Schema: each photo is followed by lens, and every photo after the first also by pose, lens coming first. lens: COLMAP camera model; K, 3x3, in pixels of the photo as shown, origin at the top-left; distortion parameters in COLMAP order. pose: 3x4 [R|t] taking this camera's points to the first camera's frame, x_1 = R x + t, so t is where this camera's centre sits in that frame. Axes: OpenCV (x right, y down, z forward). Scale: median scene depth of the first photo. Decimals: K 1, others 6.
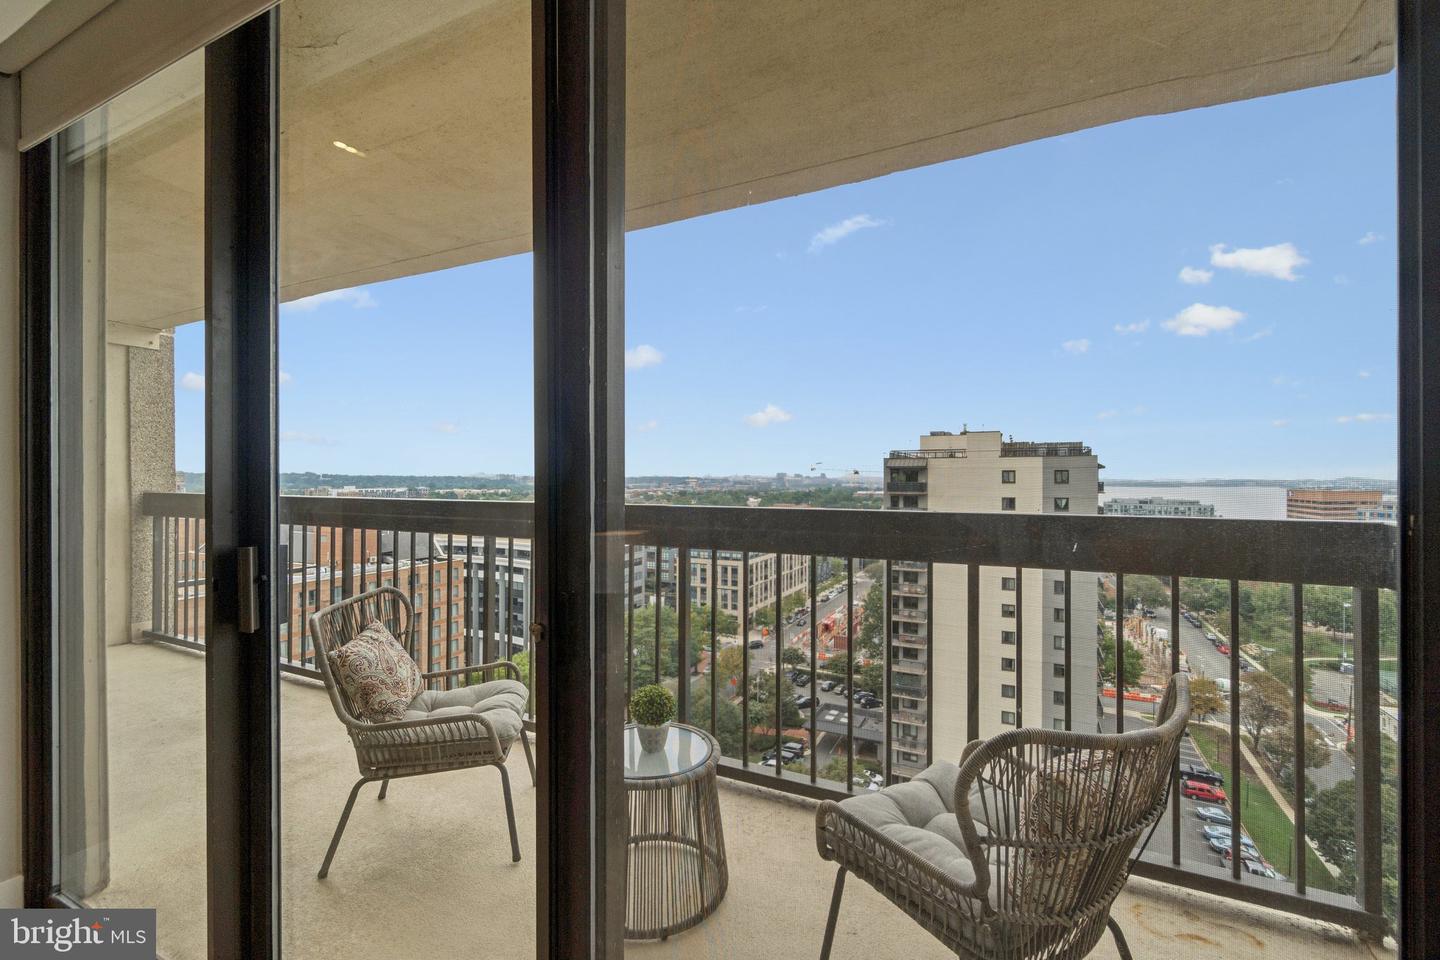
lens RADIAL K [[619.1, 0, 740.8], [0, 619.1, 477.1], [0, 0, 1]] dist [-0.002001, -0.001792]
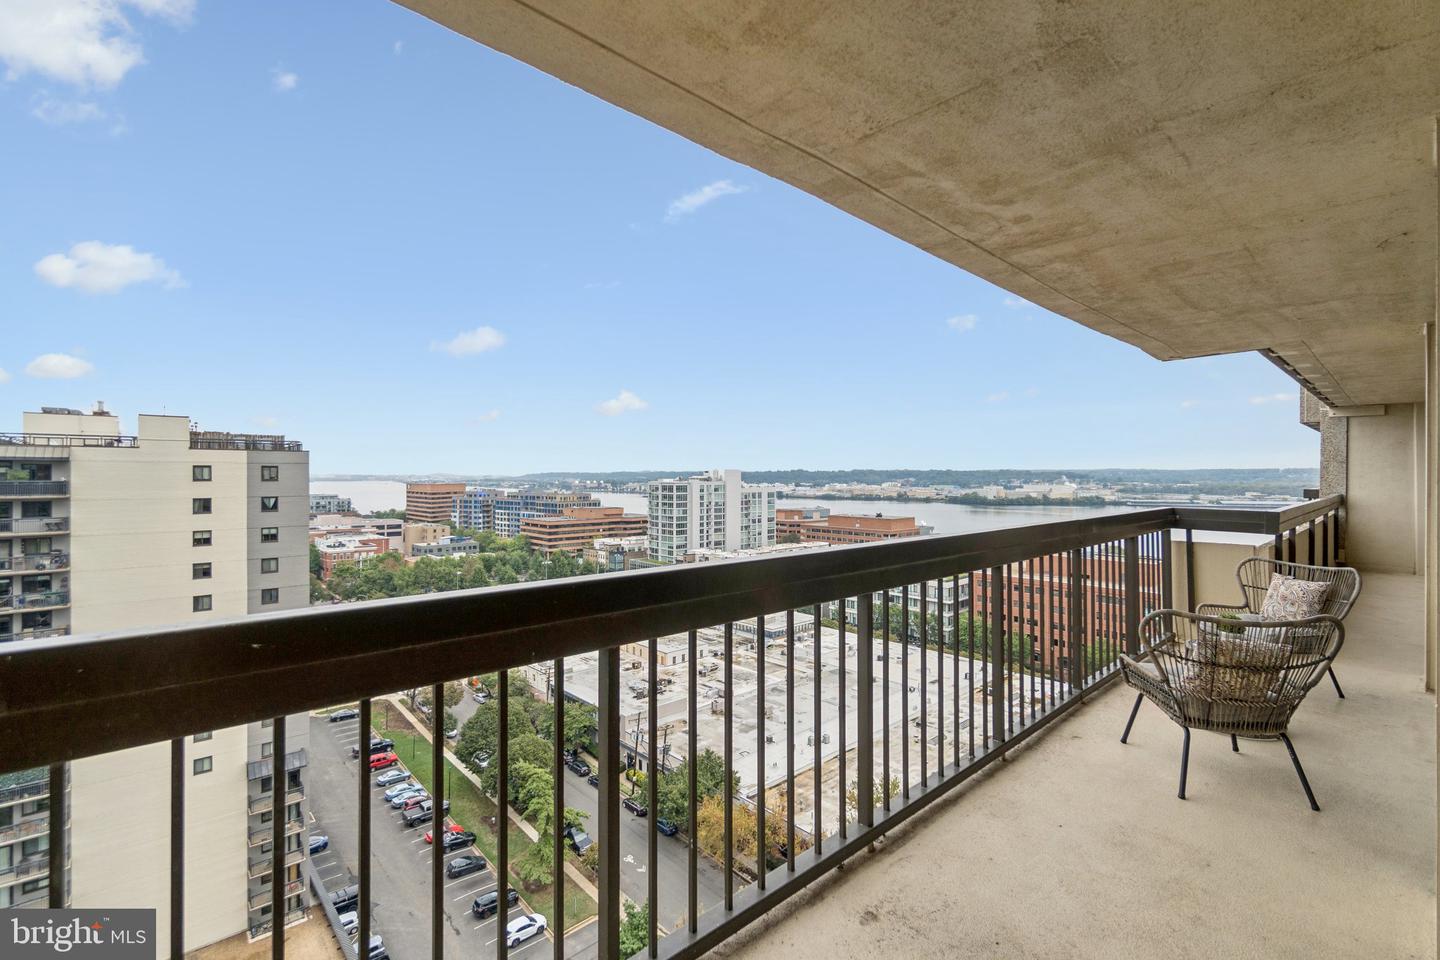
lens RADIAL K [[619.1, 0, 729.0], [0, 619.1, 478.3], [0, 0, 1]] dist [-0.002001, -0.001792]
pose [[0.361919, -0.005465, 0.932193, -1.475791], [-0.003742, 0.999966, 0.007315, -0.045542], [-0.932202, -0.006135, 0.361887, 1.036686]]
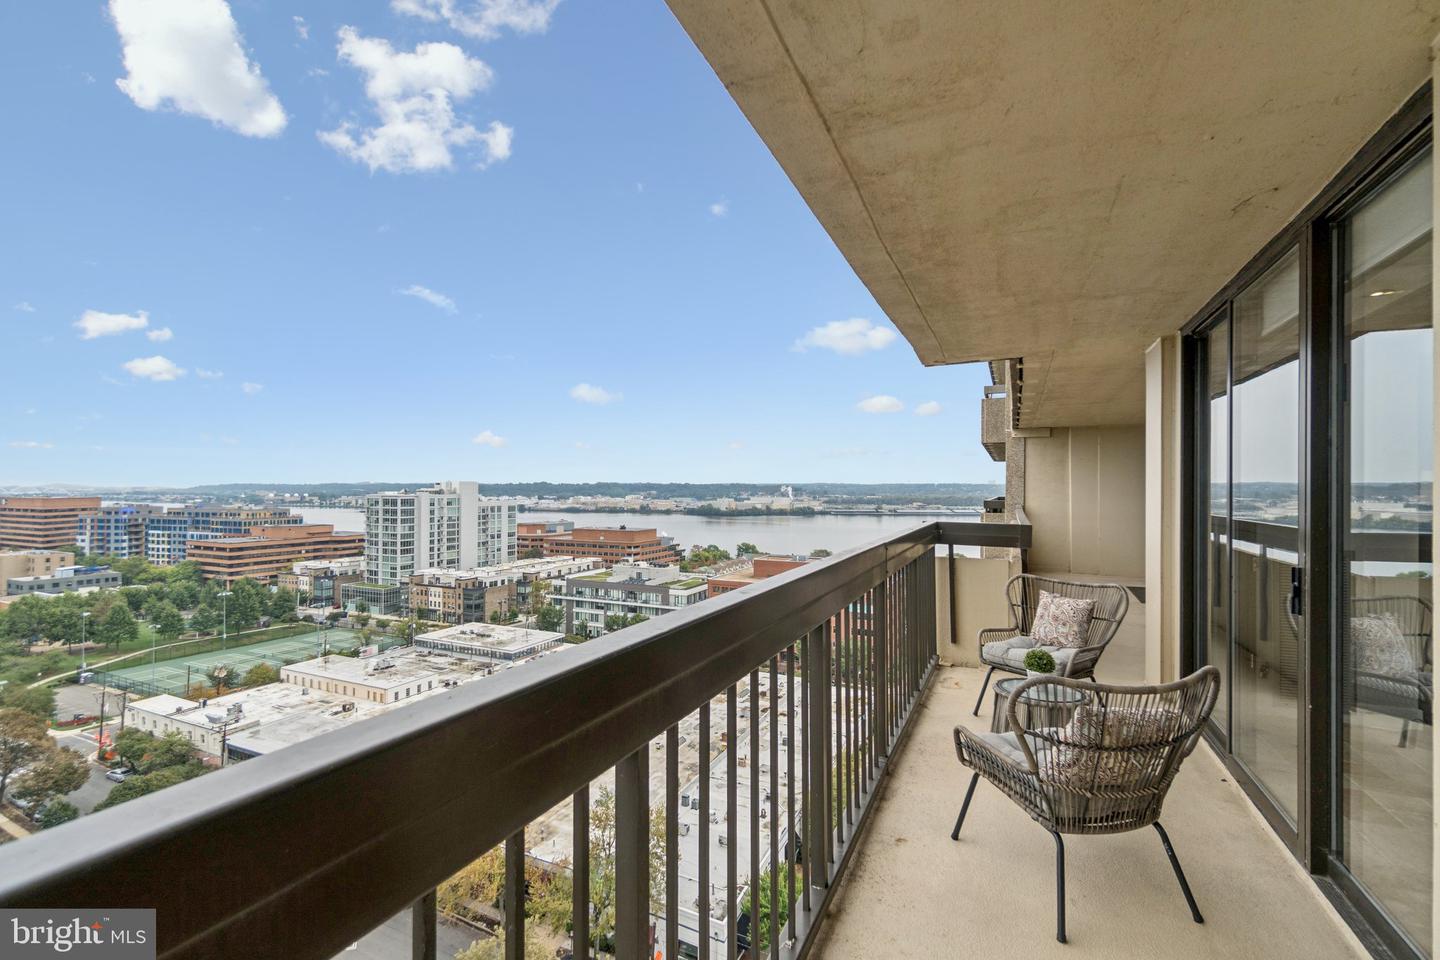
lens RADIAL K [[619.1, 0, 710.8], [0, 619.1, 484.9], [0, 0, 1]] dist [-0.002001, -0.001792]
pose [[-0.008698, 0.004677, 0.999951, -1.055151], [-0.006459, 0.999968, -0.004733, -0.041687], [-0.999941, -0.006499, -0.008668, 1.113050]]
